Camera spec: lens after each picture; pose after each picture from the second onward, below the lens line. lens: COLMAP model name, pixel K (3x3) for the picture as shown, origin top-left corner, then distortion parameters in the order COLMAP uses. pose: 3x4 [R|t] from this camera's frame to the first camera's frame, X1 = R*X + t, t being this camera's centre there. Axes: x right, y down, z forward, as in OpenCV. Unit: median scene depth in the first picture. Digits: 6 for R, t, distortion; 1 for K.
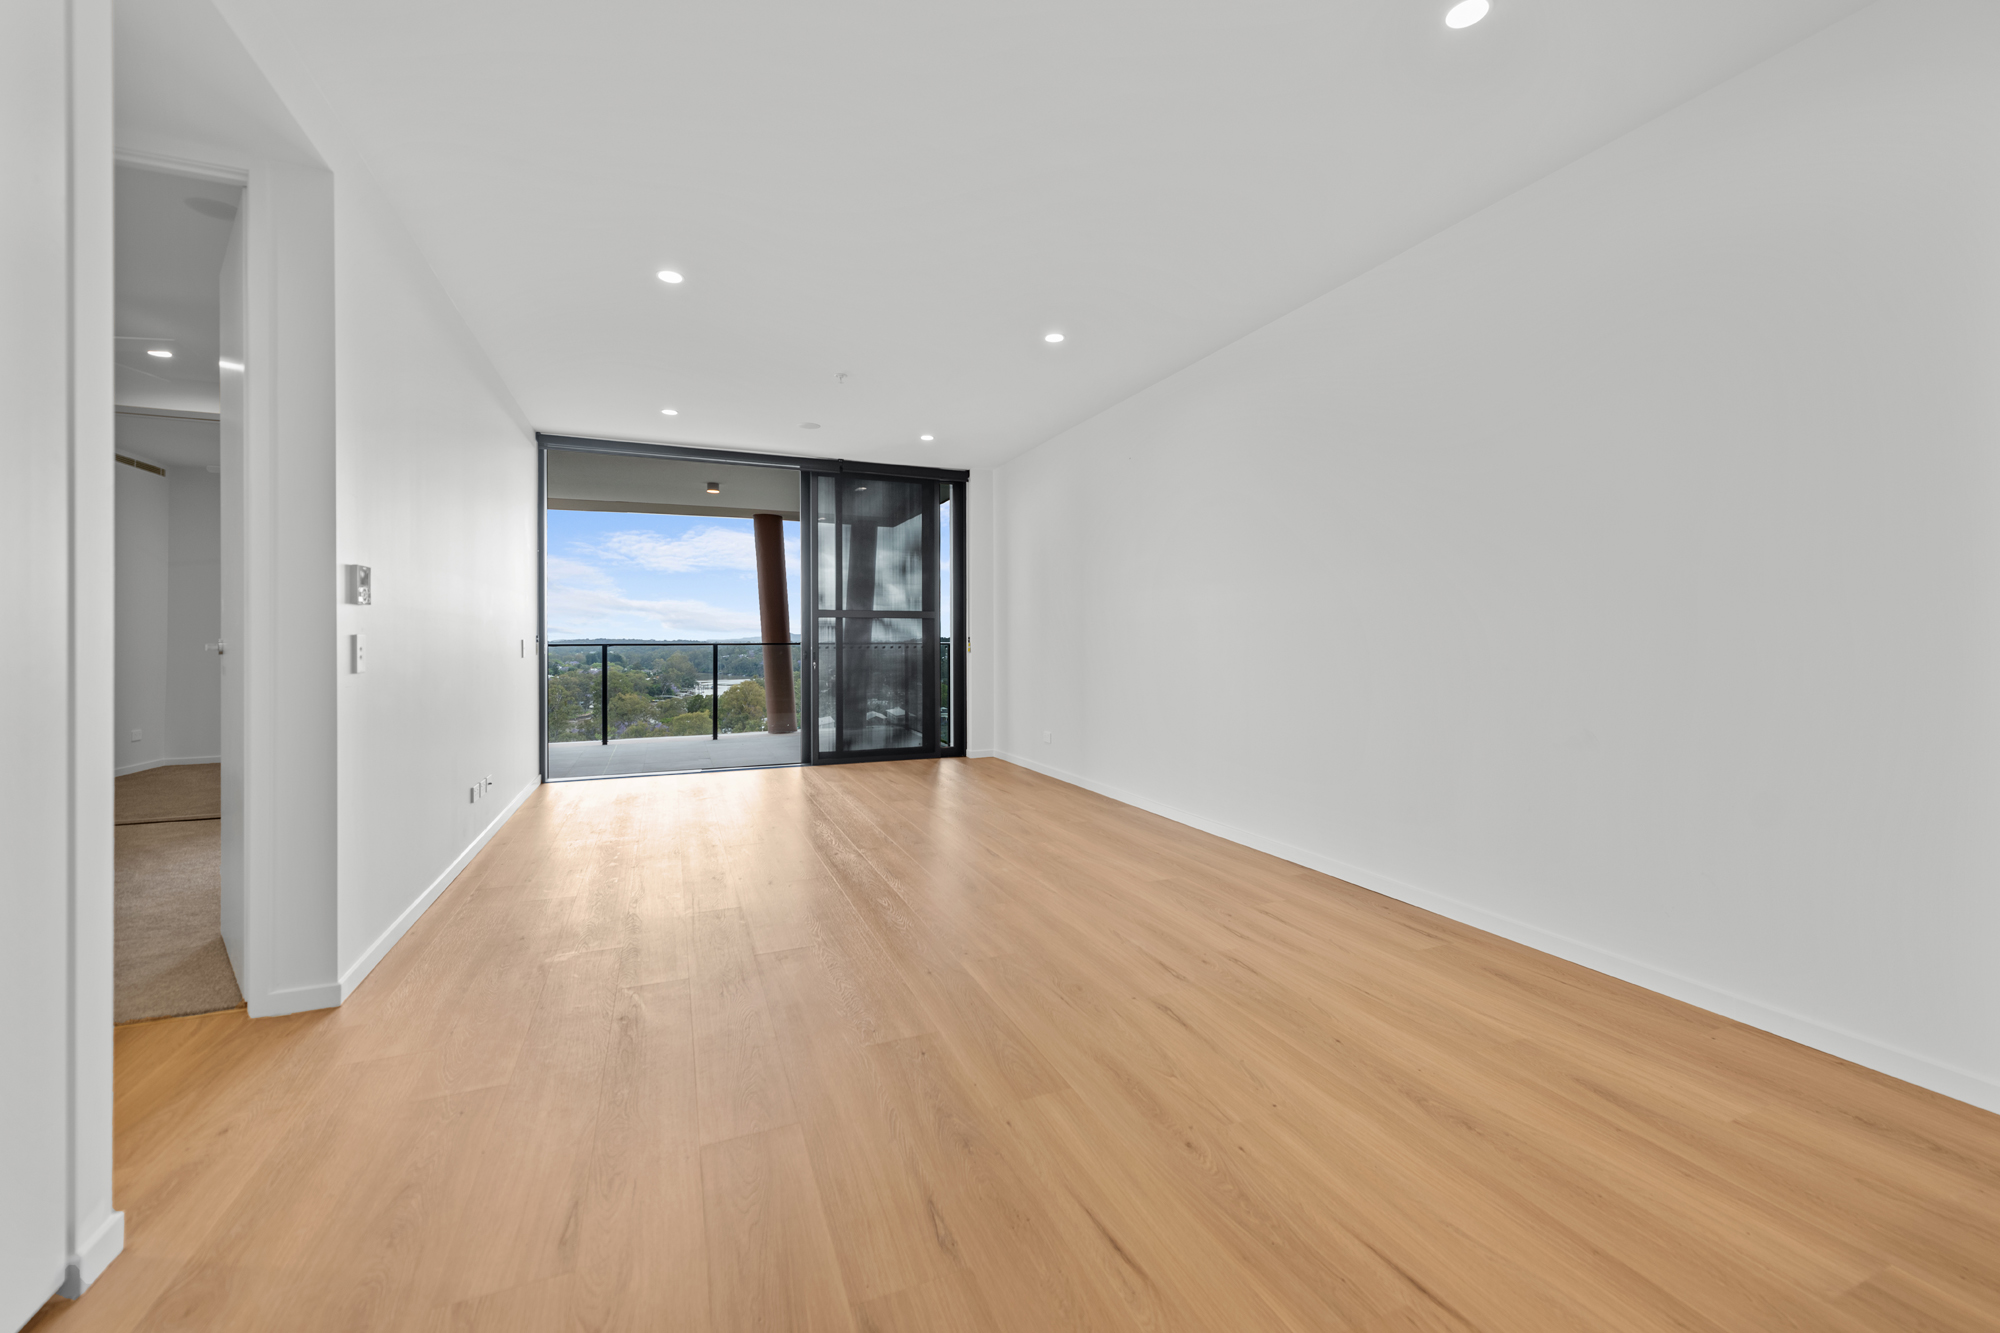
lens RADIAL K [[795.2, 0, 1004.5], [0, 795.2, 636.1], [0, 0, 1]] dist [0.009014, -0.000094]
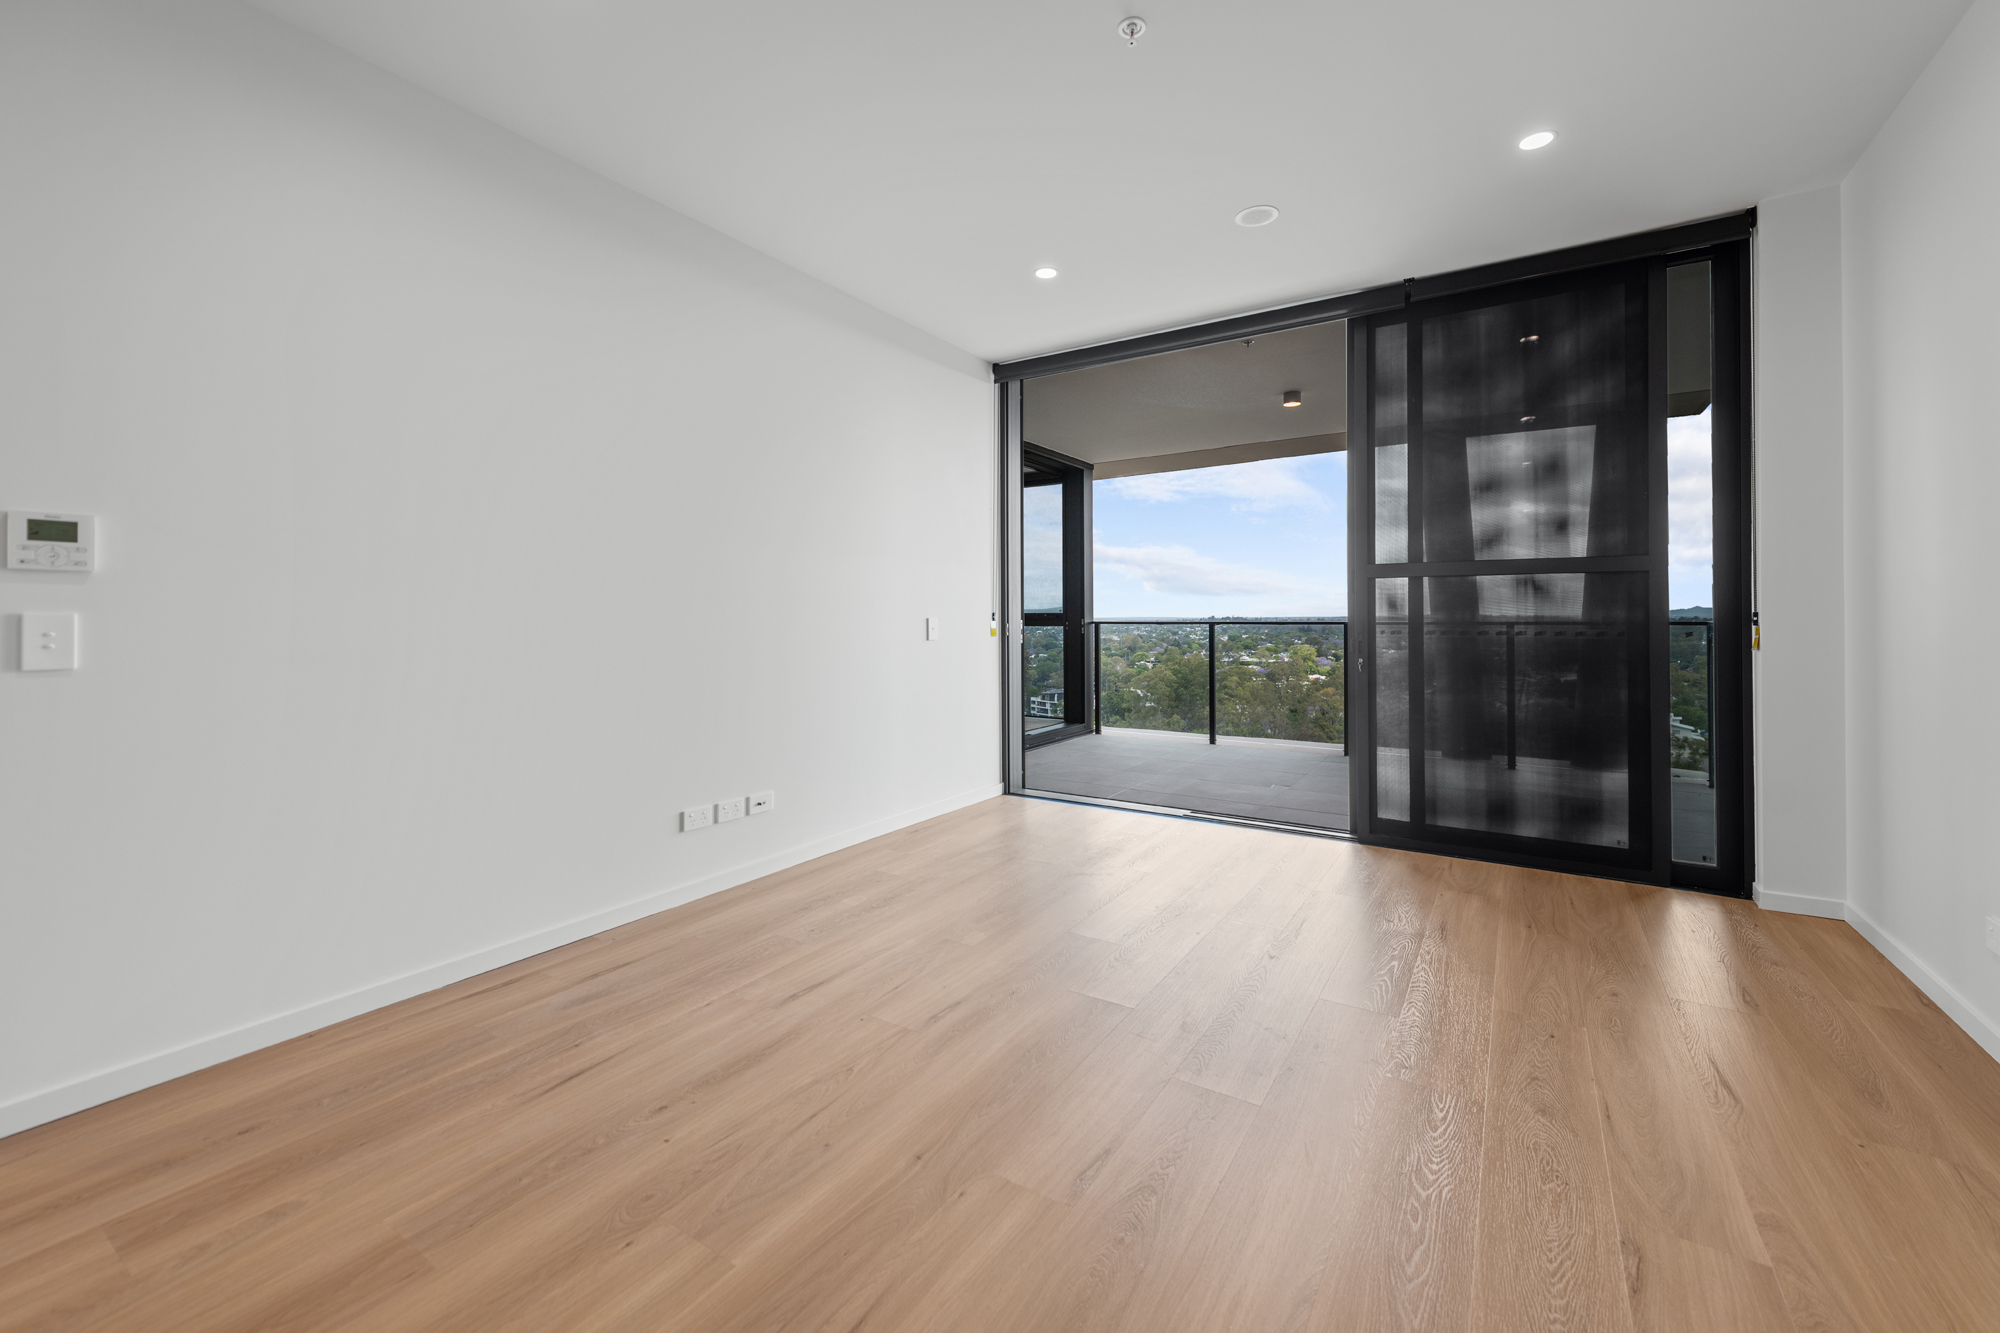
lens RADIAL K [[809.0, 0, 1004.9], [0, 809.0, 616.6], [0, 0, 1]] dist [0.009864, -0.000066]
pose [[0.566958, 0.000363, -0.823747, 0.082295], [0.005065, 0.999979, 0.003927, 0.000122], [0.823731, -0.006398, 0.566945, 0.431900]]
